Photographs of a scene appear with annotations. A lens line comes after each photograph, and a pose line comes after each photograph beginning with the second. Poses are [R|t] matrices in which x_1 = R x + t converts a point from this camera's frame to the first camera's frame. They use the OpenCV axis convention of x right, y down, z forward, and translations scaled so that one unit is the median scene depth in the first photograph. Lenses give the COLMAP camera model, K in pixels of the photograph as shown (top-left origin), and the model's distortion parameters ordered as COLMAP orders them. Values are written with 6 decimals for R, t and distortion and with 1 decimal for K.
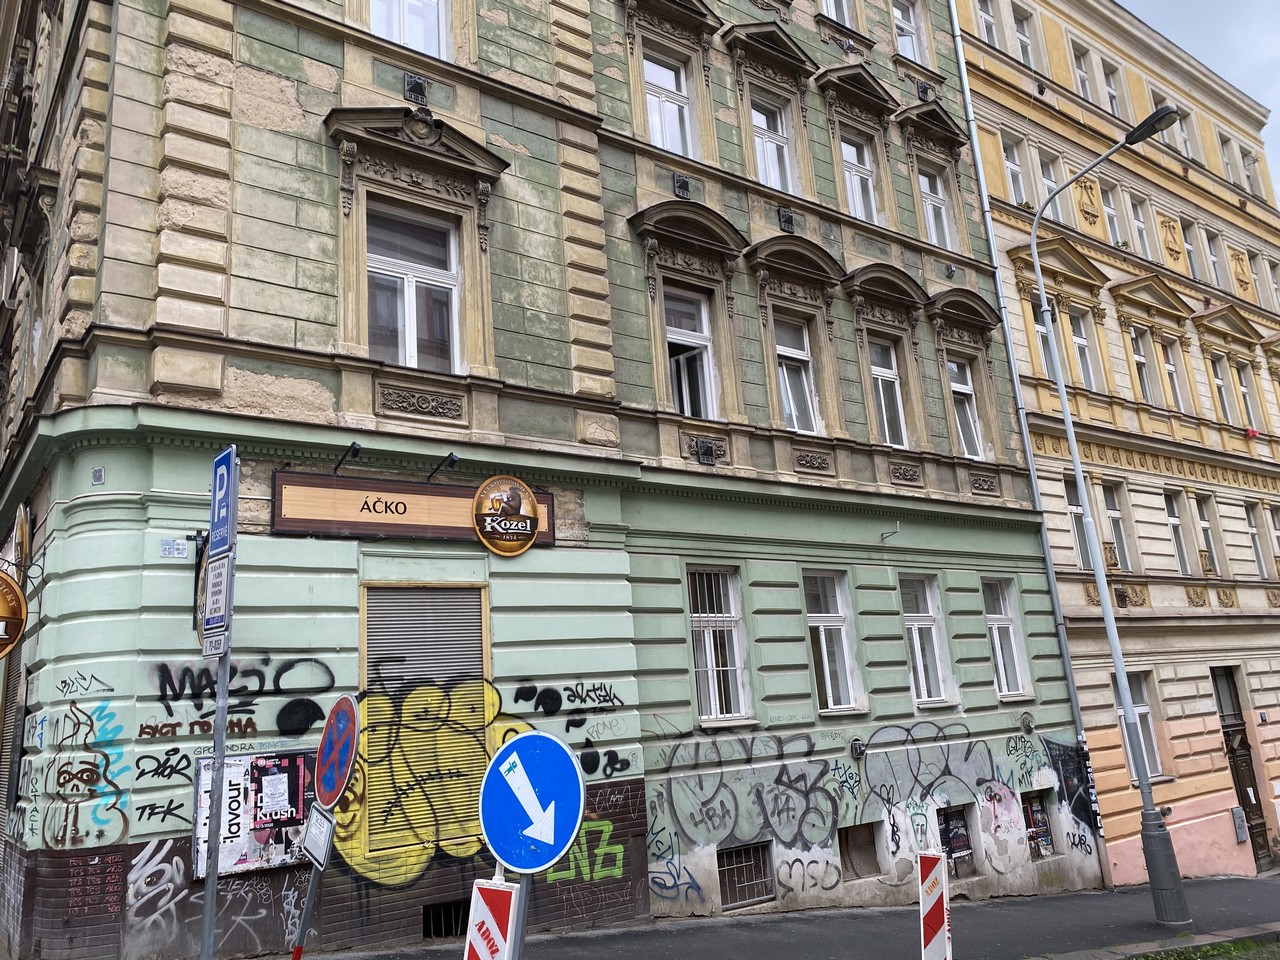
lens RADIAL K [[1022.9, 0, 634.9], [0, 1022.9, 443.6], [0, 0, 1]] dist [0.077603, -0.108078]
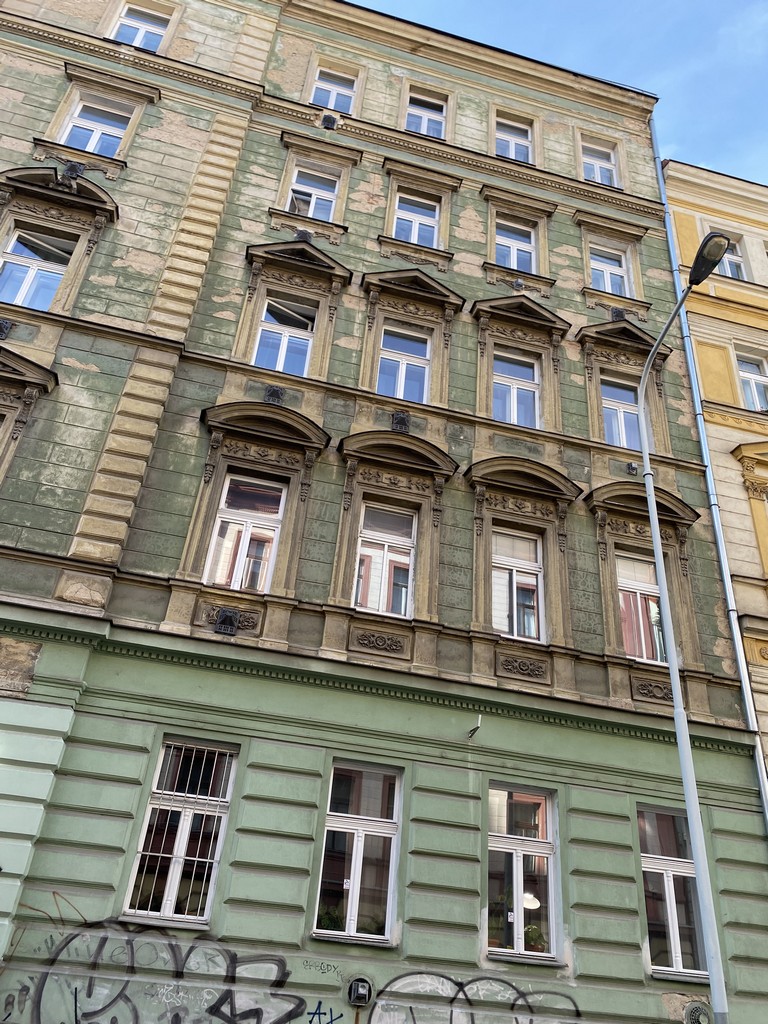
lens RADIAL K [[740.8, 0, 405.5], [0, 740.8, 478.7], [0, 0, 1]] dist [0.047197, -0.039481]
pose [[0.898664, -0.086306, -0.430063, 0.567680], [-0.047212, 0.955725, -0.290450, 0.080098], [0.436089, 0.281321, 0.854801, 0.409689]]
